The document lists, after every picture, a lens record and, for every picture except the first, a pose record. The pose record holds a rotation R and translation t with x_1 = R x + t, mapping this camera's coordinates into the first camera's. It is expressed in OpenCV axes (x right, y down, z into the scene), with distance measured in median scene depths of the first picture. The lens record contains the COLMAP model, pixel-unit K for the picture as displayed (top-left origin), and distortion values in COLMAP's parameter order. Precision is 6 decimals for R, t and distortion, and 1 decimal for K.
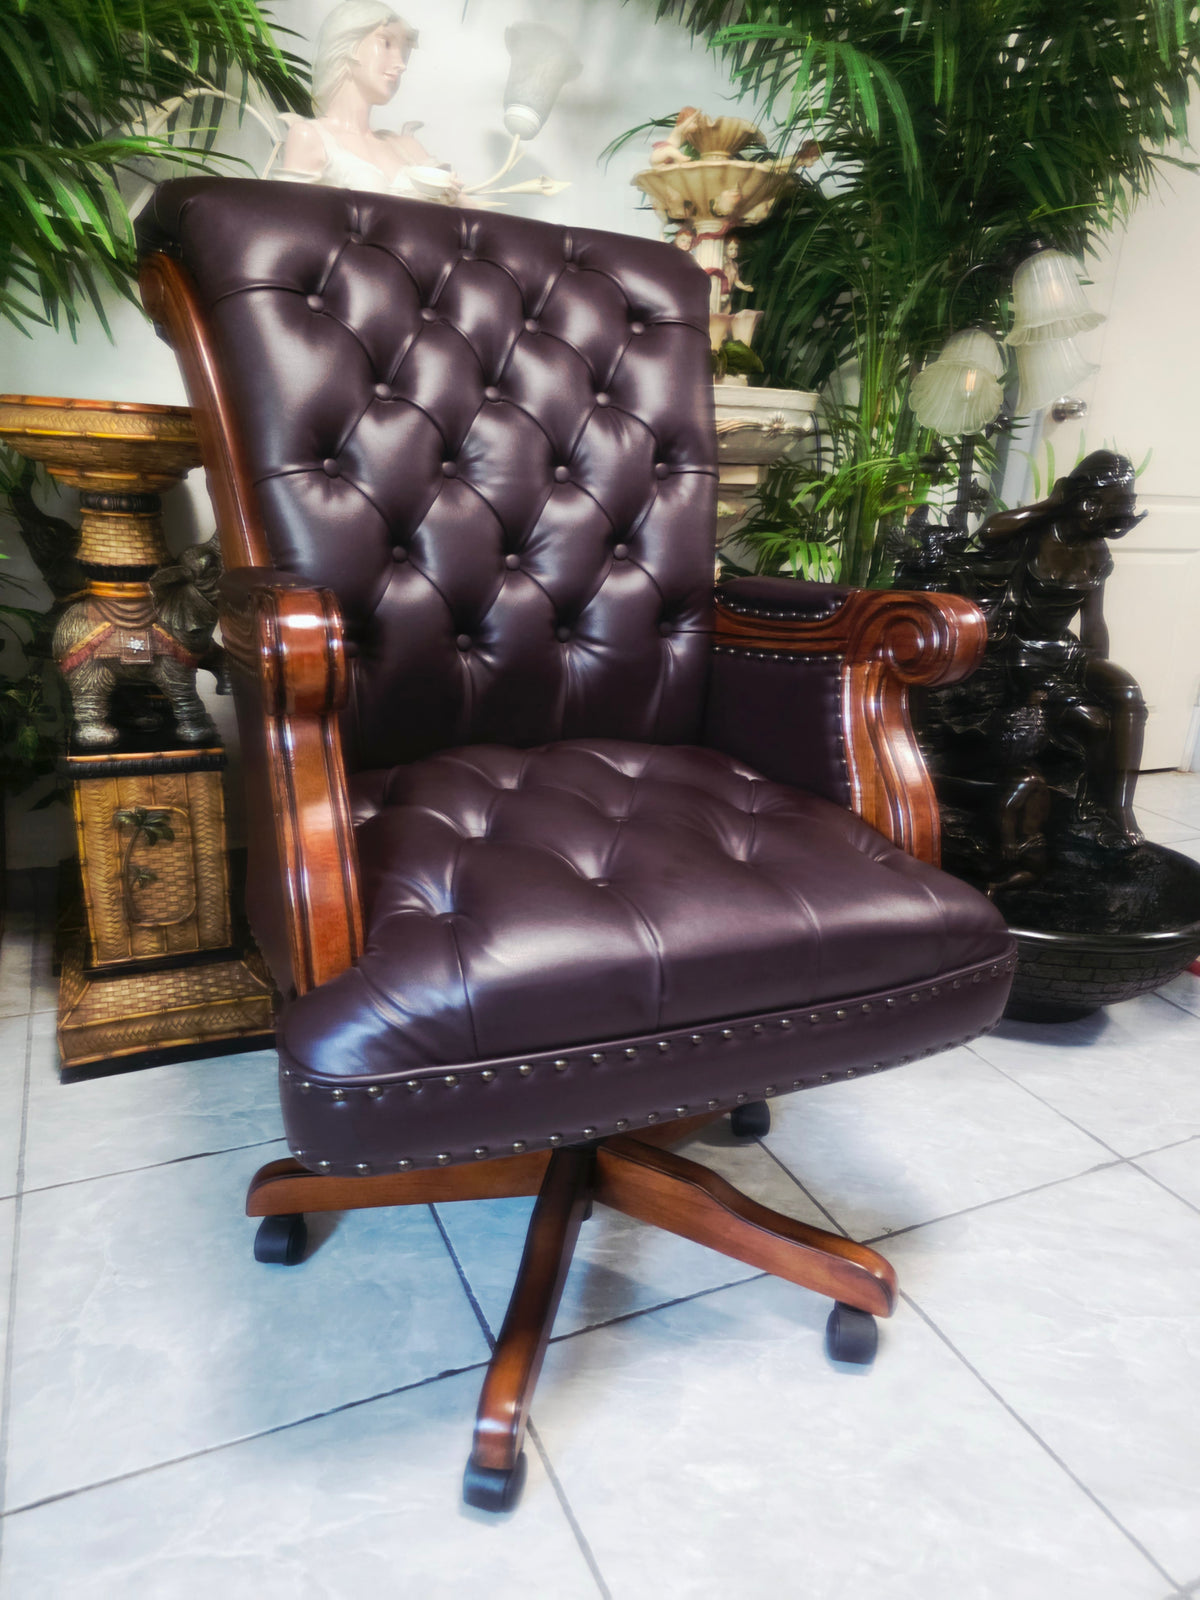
lens RADIAL K [[1092.1, 0, 612.0], [0, 1092.1, 807.1], [0, 0, 1]] dist [0.036362, -0.037449]
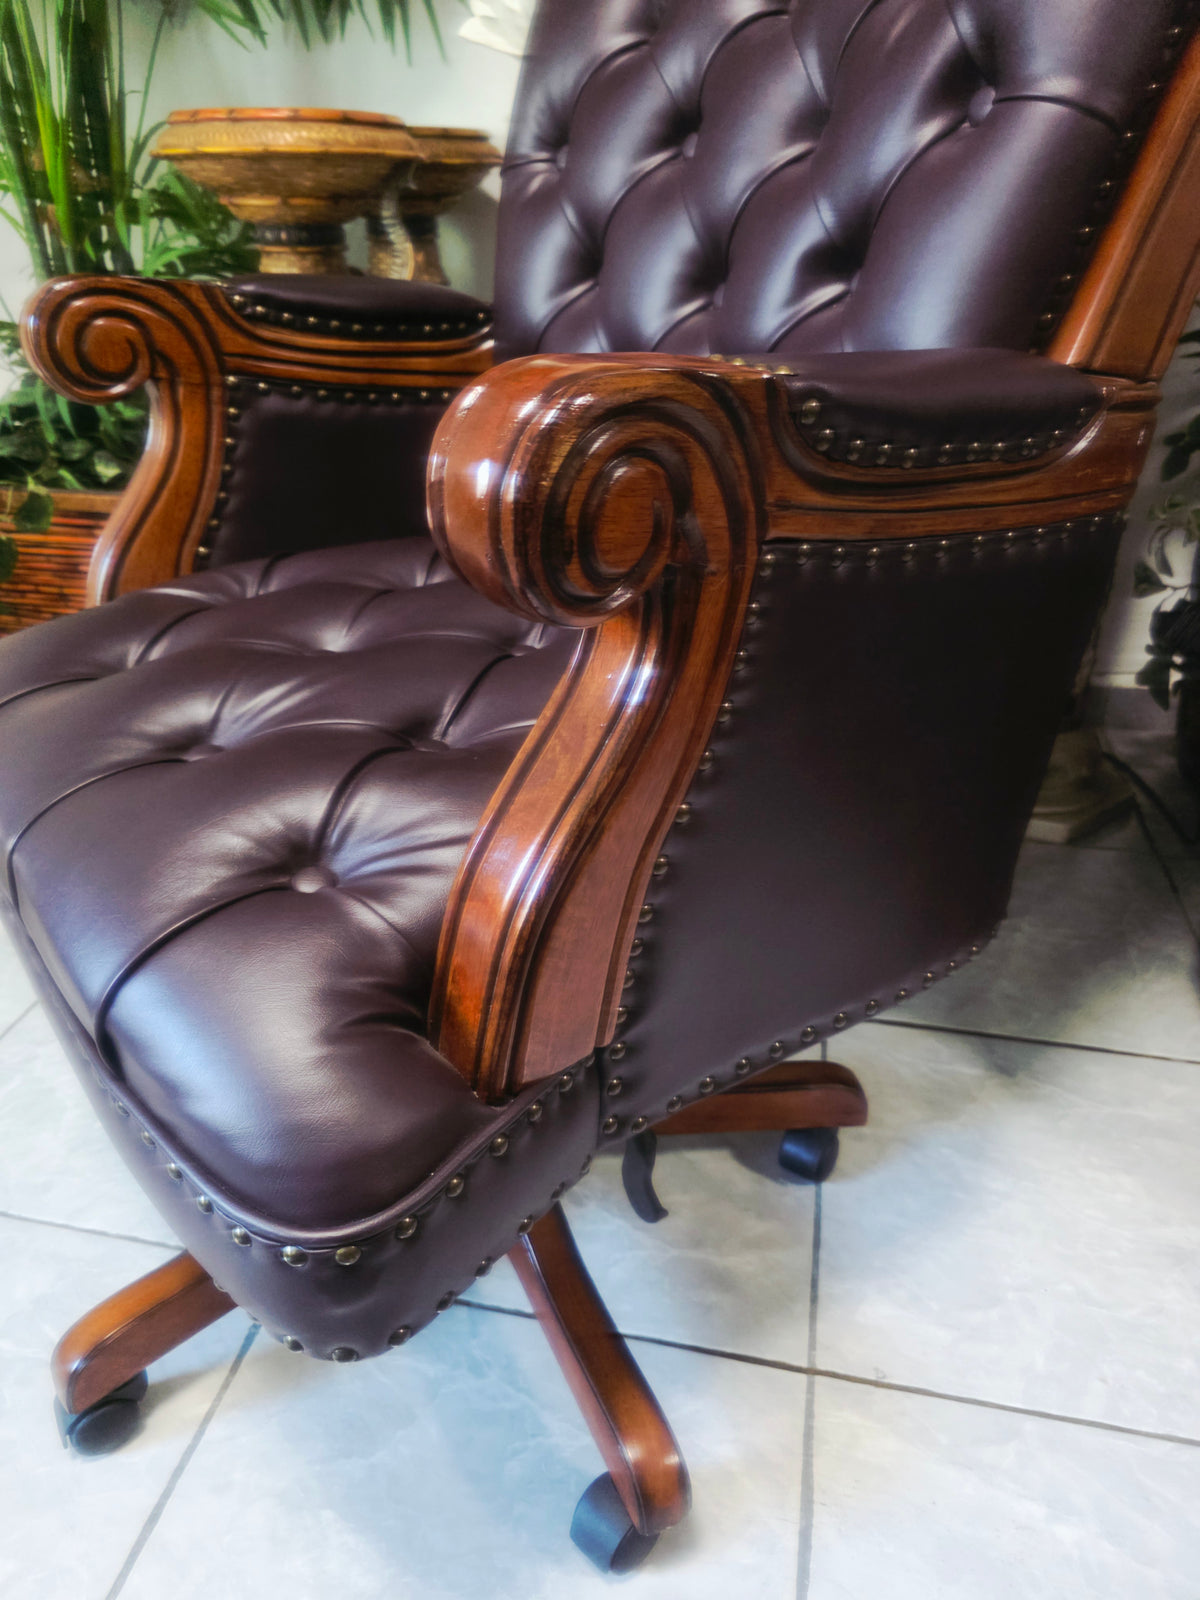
lens RADIAL K [[1092.1, 0, 583.9], [0, 1092.1, 805.8], [0, 0, 1]] dist [0.036362, -0.037449]
pose [[0.792457, 0.242198, -0.559778, 0.376955], [-0.148868, 0.966827, 0.207569, -0.047539], [0.591481, -0.081156, 0.802224, 0.381522]]
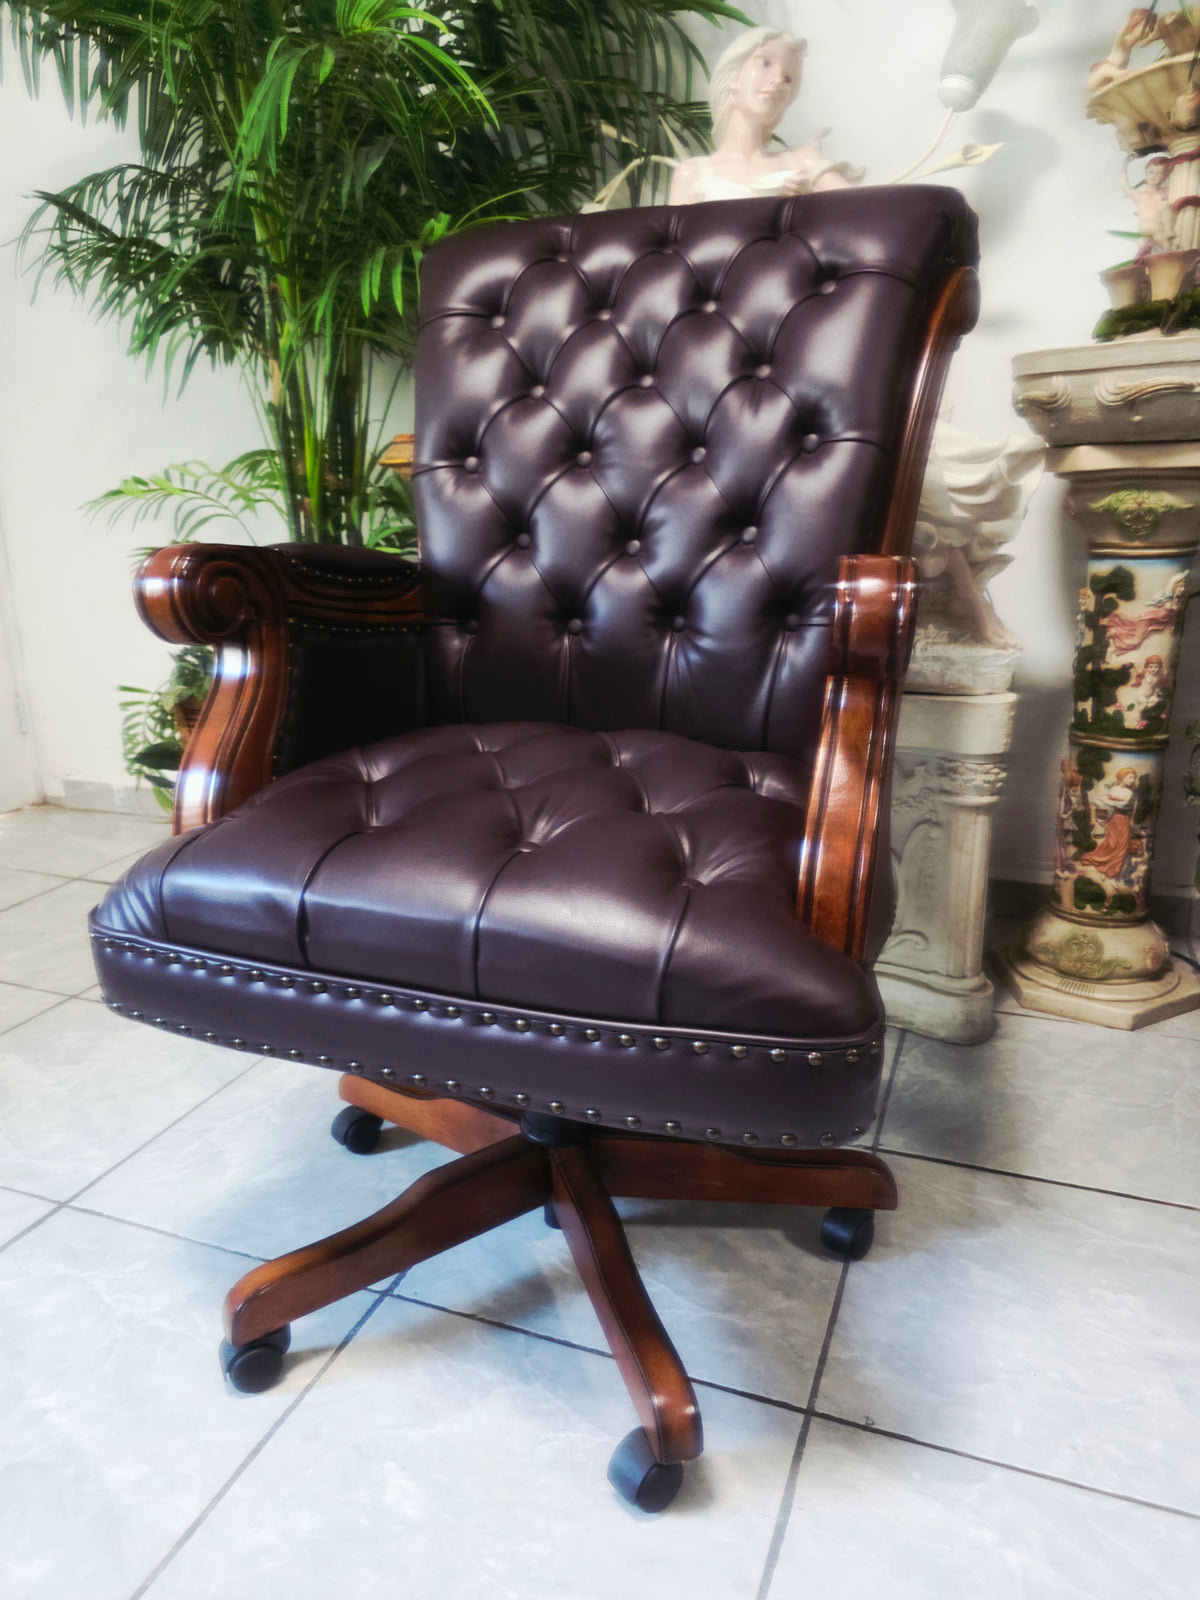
lens RADIAL K [[1092.1, 0, 597.7], [0, 1092.1, 814.4], [0, 0, 1]] dist [0.036362, -0.037449]
pose [[0.688971, 0.139190, -0.711298, 0.569164], [-0.179606, 0.983565, 0.018500, -0.000334], [0.702183, 0.115007, 0.702647, 0.285099]]
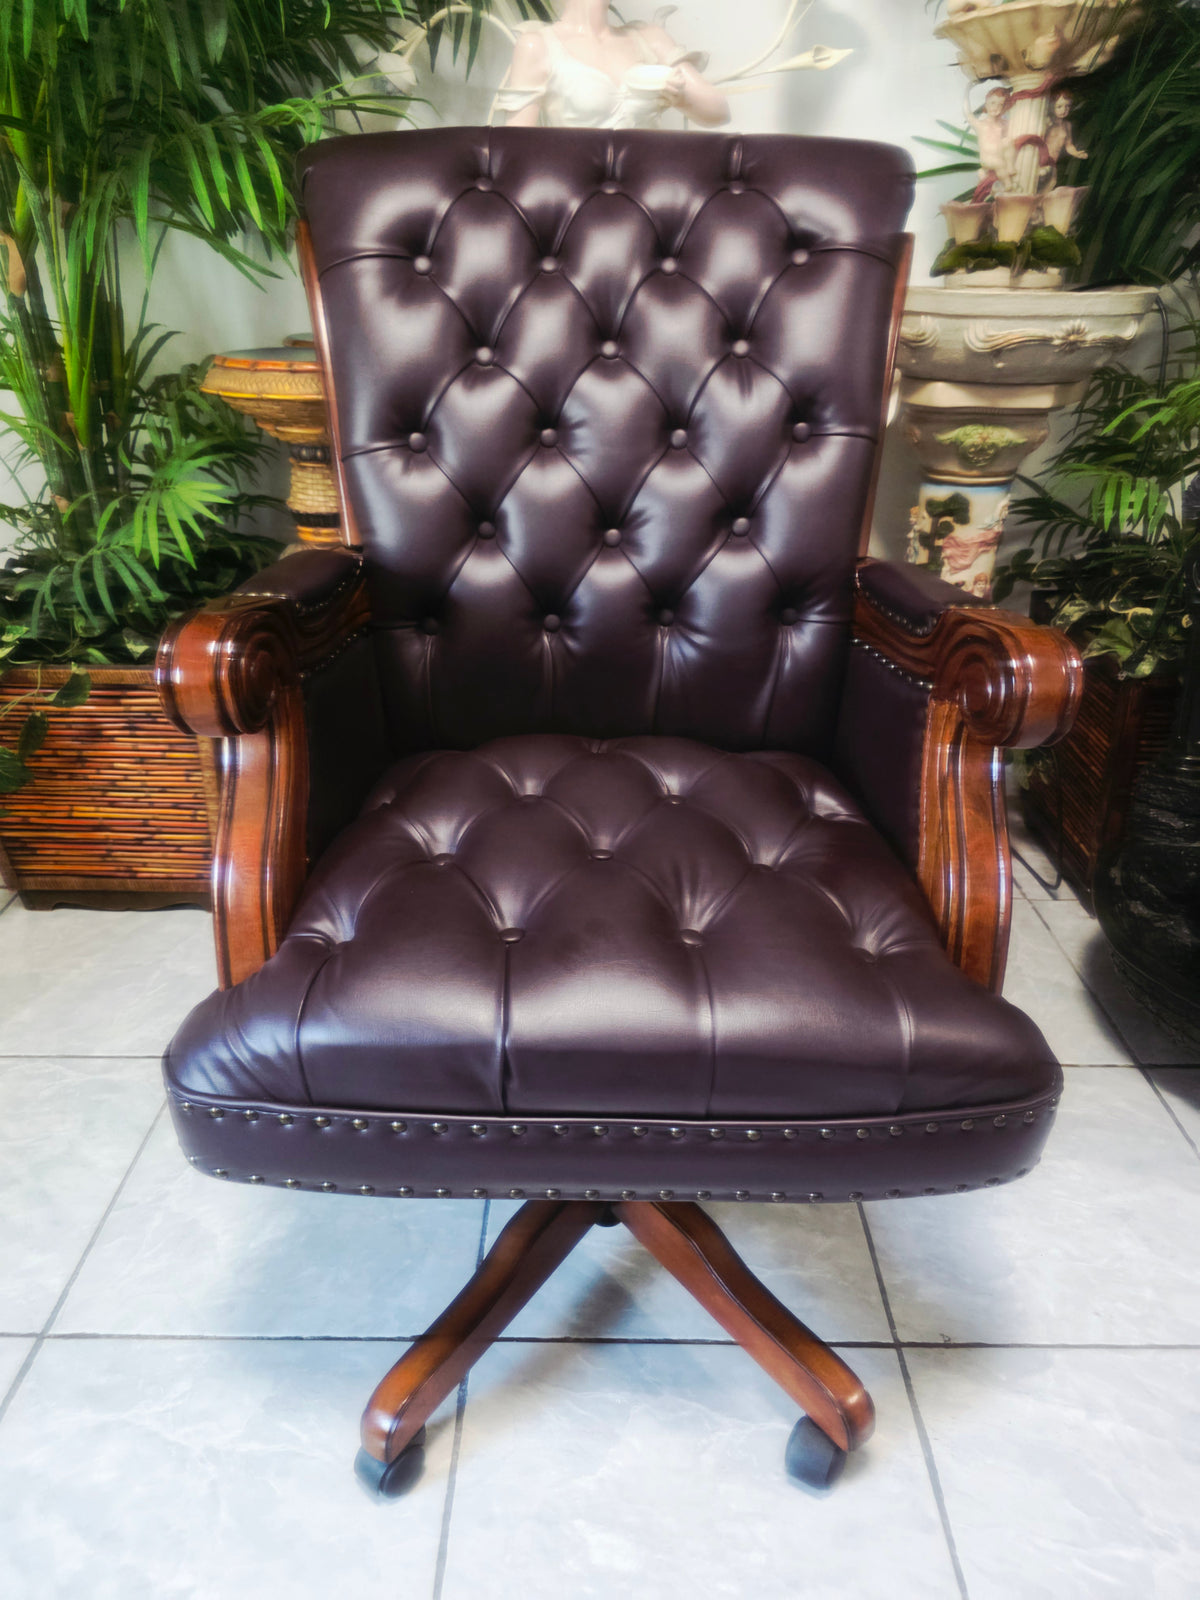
lens RADIAL K [[1092.1, 0, 598.3], [0, 1092.1, 793.7], [0, 0, 1]] dist [0.036362, -0.037449]
pose [[0.902735, 0.145385, -0.404886, 0.278552], [-0.098491, 0.986013, 0.134458, -0.122522], [0.418771, -0.081502, 0.904427, 0.127926]]
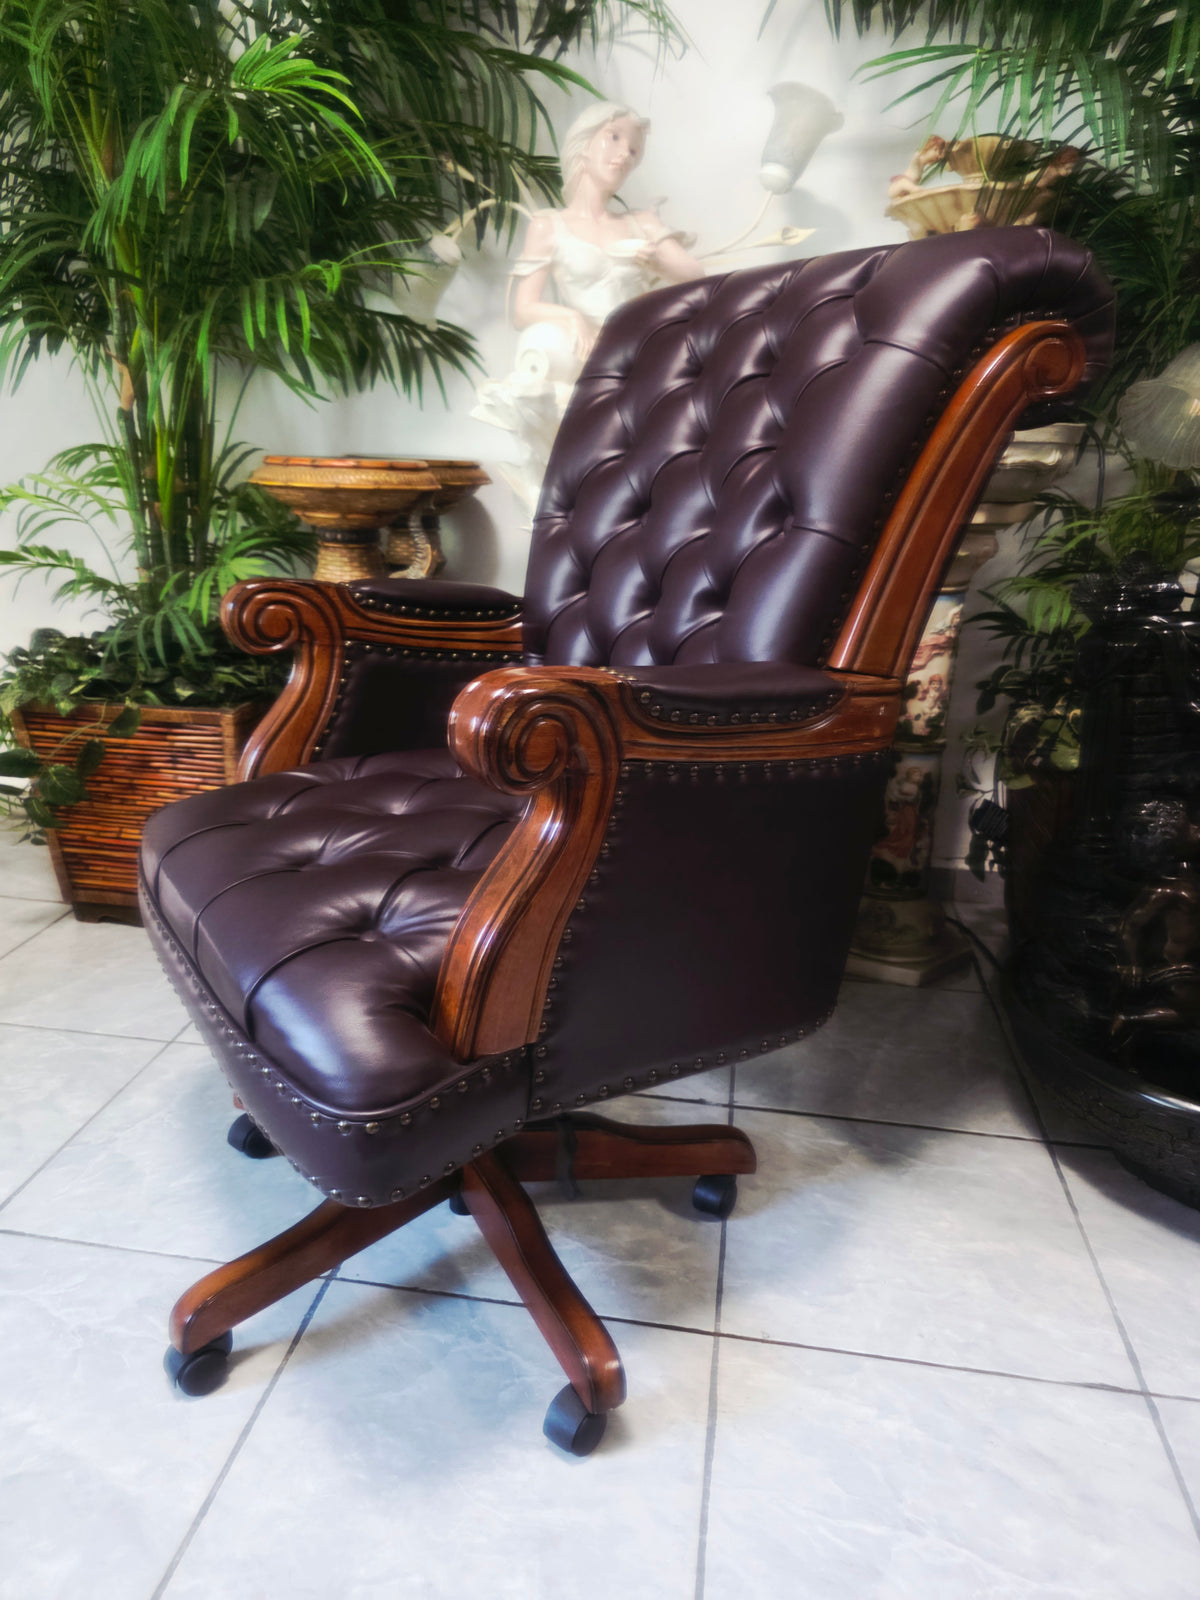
lens RADIAL K [[1092.1, 0, 592.4], [0, 1092.1, 790.5], [0, 0, 1]] dist [0.036362, -0.037449]
pose [[0.828063, 0.139731, -0.542943, 0.537136], [-0.164612, 0.986354, 0.002791, -0.037046], [0.535925, 0.087064, 0.839765, 0.113558]]
